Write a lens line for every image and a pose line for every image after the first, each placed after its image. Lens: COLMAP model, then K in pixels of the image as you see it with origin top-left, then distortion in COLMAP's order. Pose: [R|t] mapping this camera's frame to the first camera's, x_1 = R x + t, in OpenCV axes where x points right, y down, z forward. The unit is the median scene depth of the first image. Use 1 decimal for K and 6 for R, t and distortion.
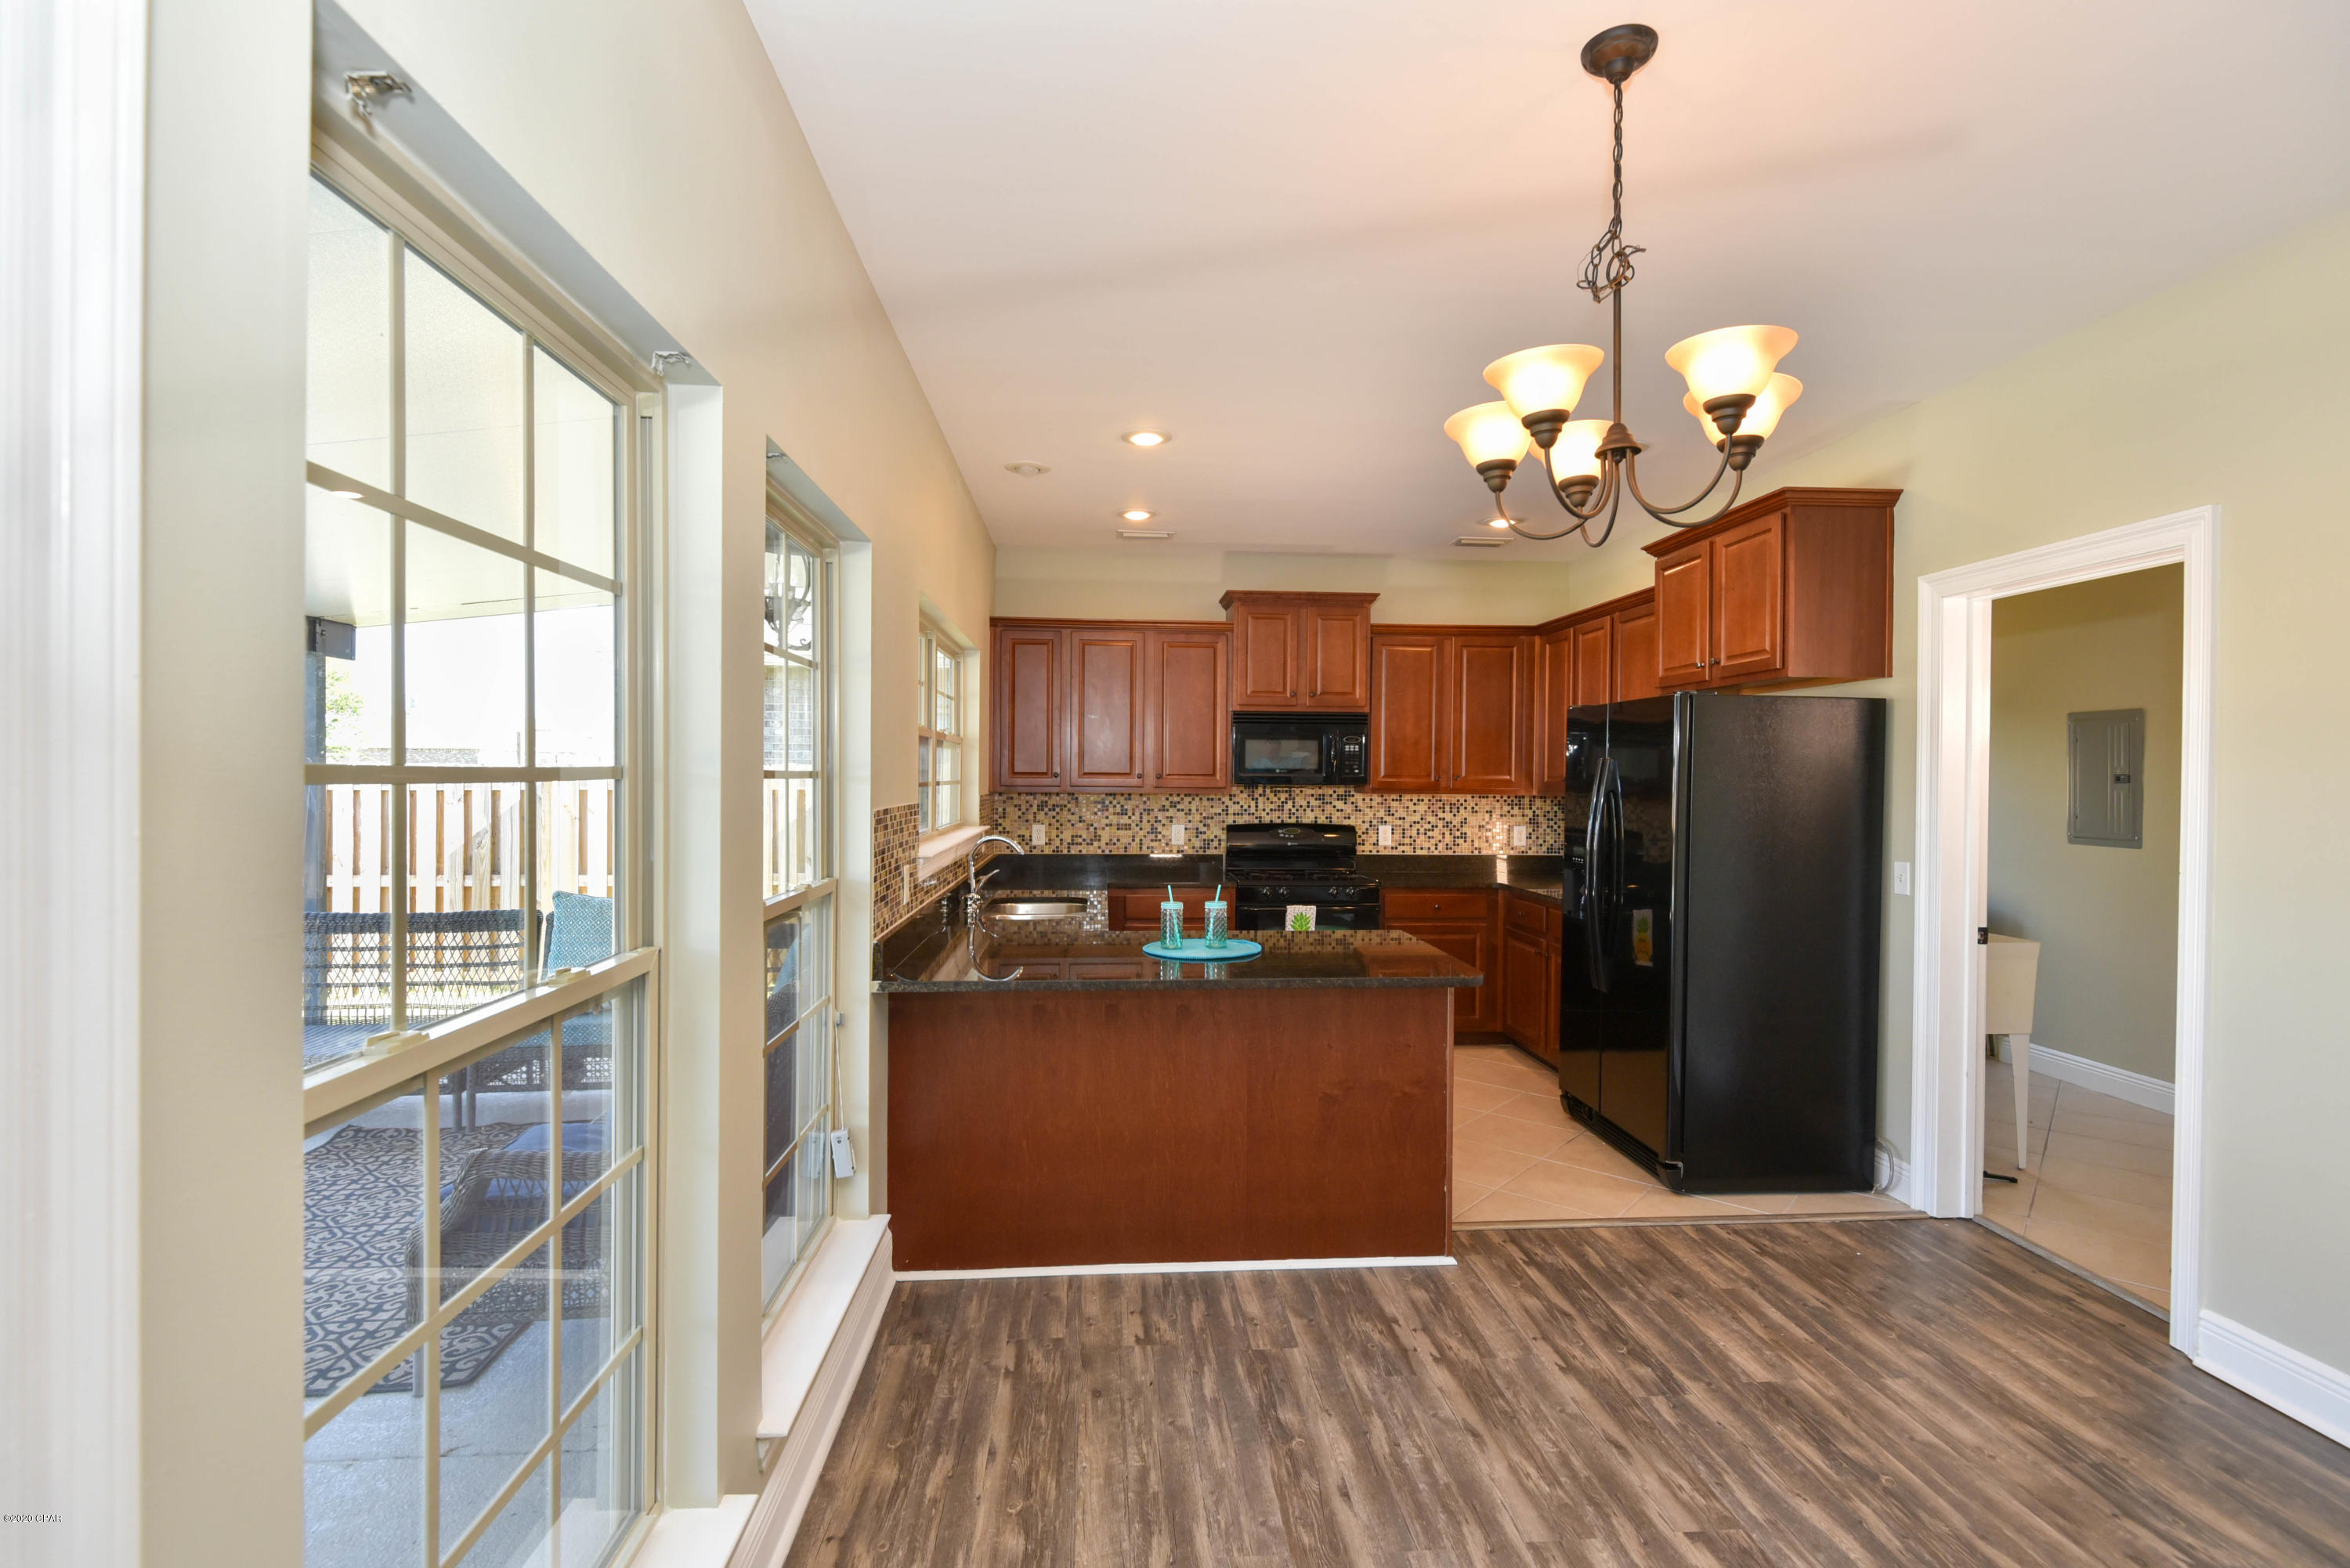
lens RADIAL K [[1113.6, 0, 1170.3], [0, 1113.6, 784.8], [0, 0, 1]] dist [0.013243, -0.007028]
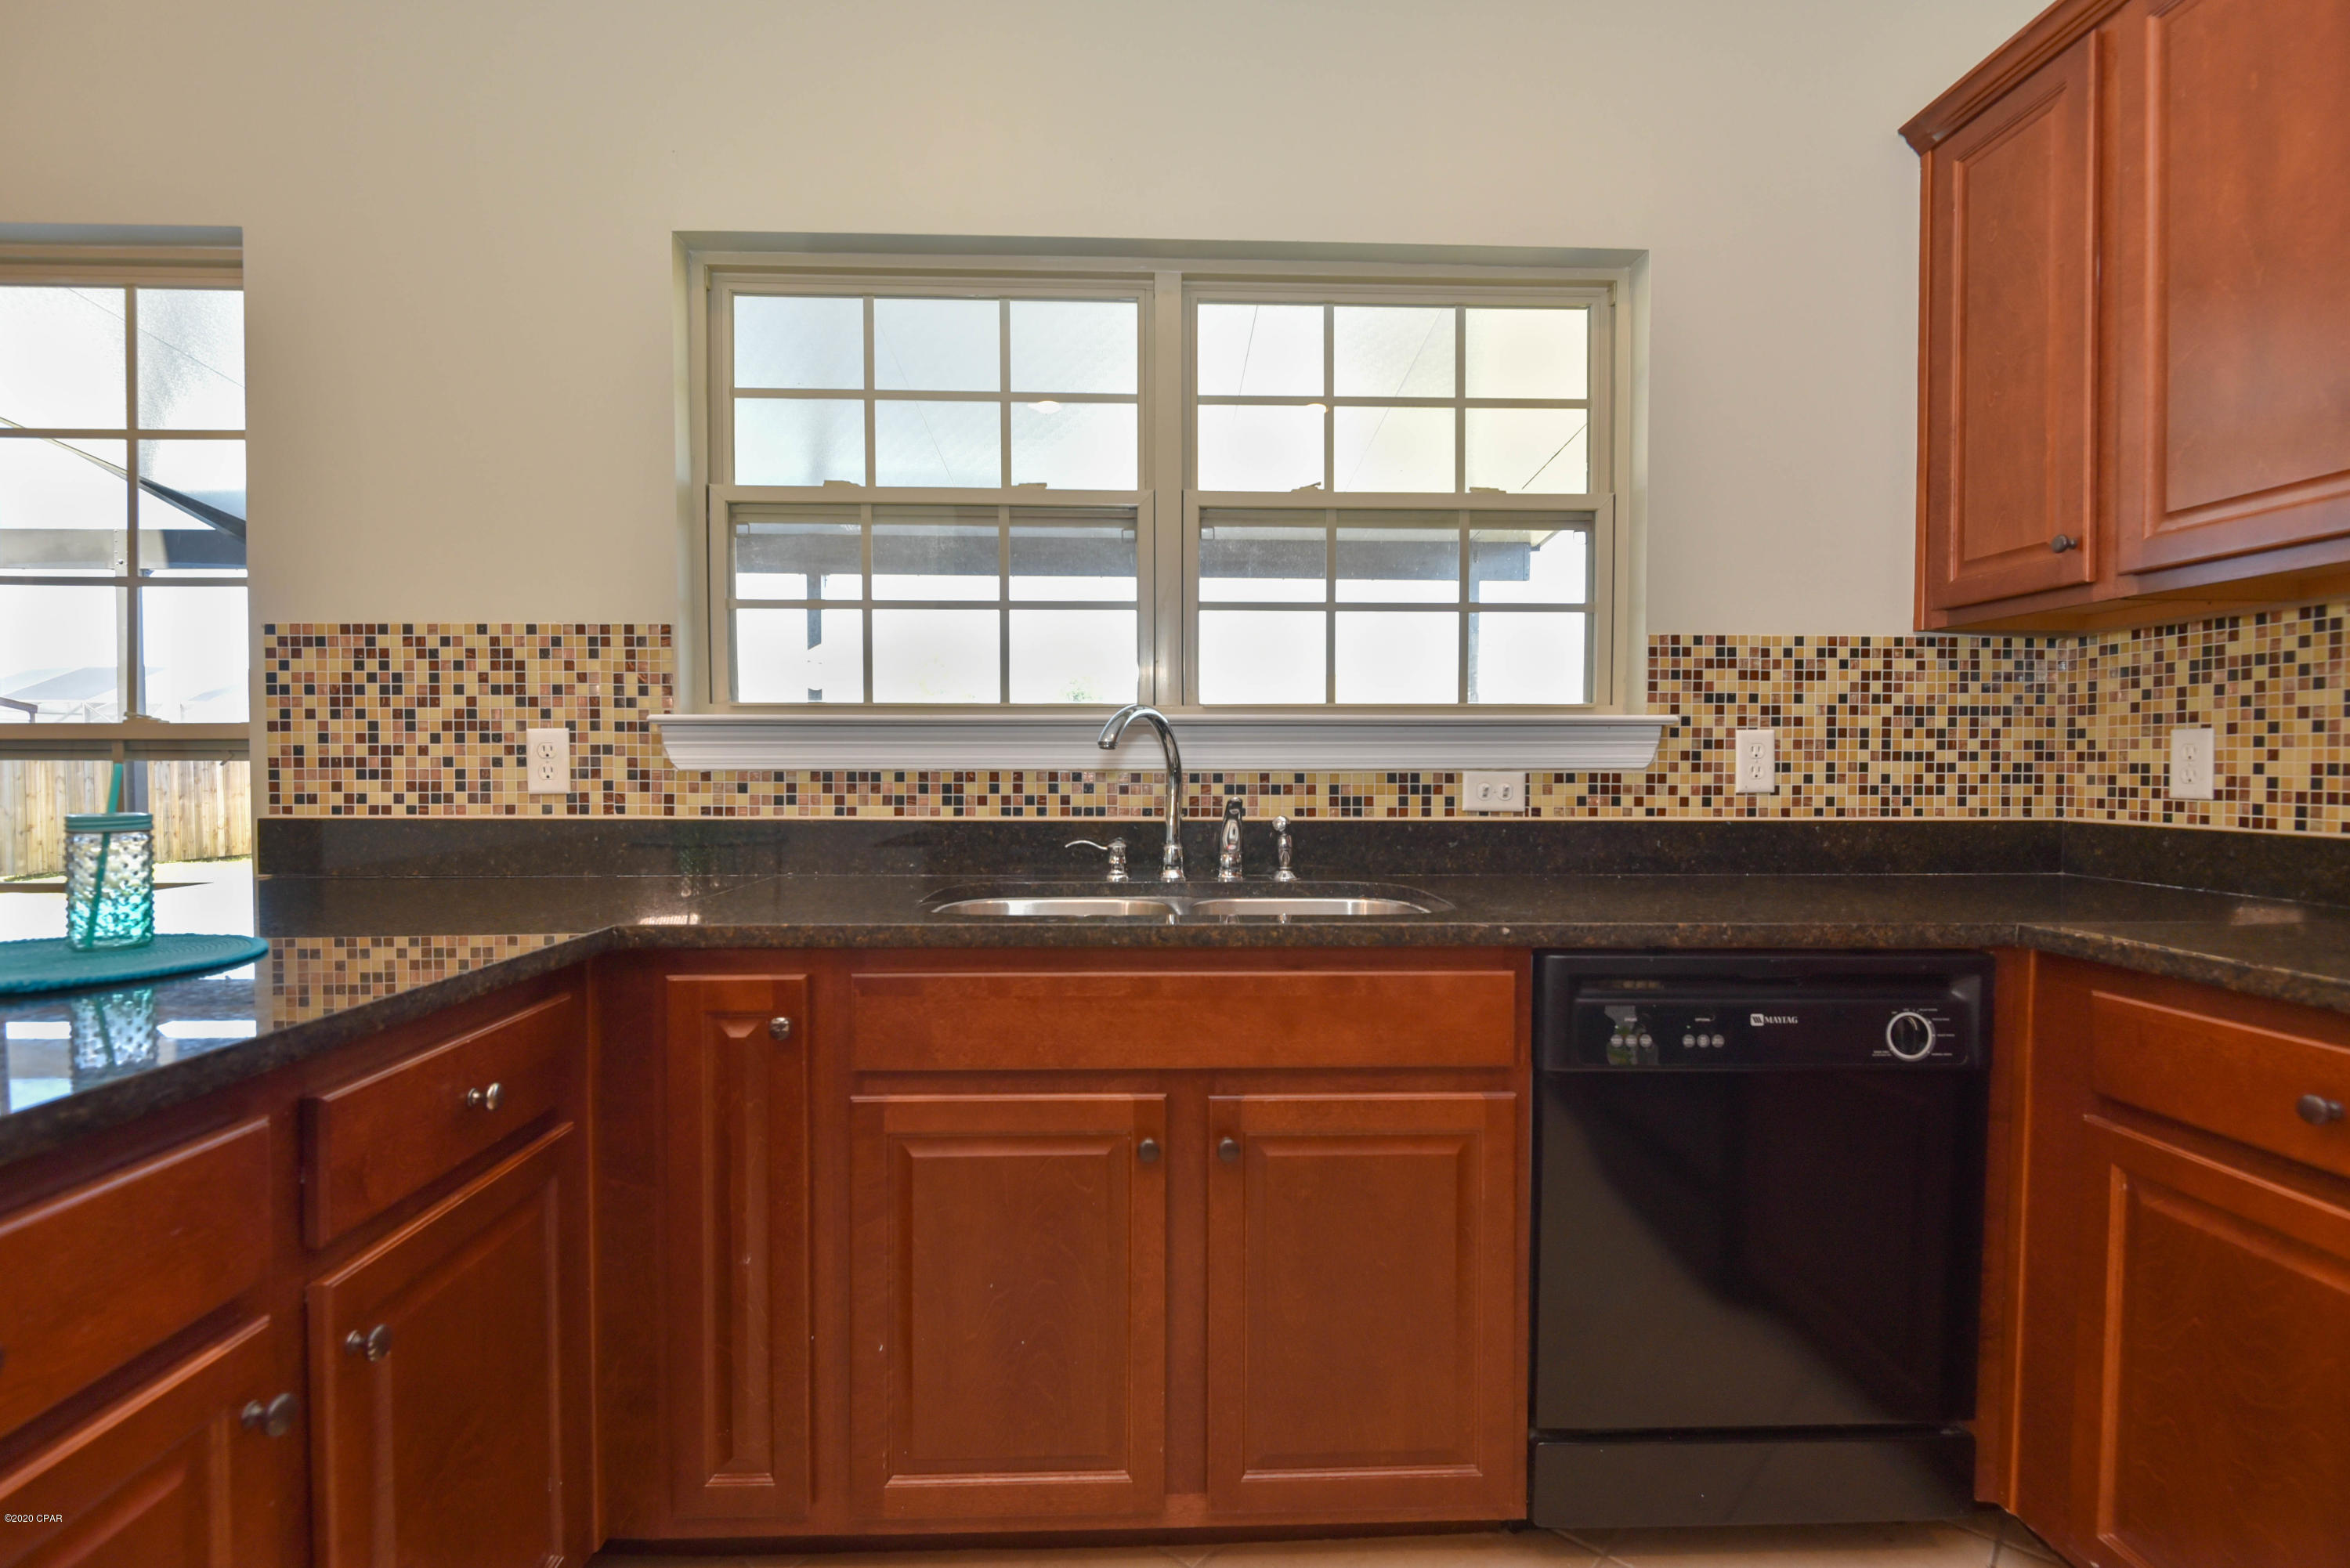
lens RADIAL K [[1113.6, 0, 1157.2], [0, 1113.6, 779.8], [0, 0, 1]] dist [0.013243, -0.007028]
pose [[-0.028335, 0.010164, -0.999547, 0.264901], [-0.011801, 0.999875, 0.010502, 0.070319], [0.999529, 0.012093, -0.028211, 1.048831]]
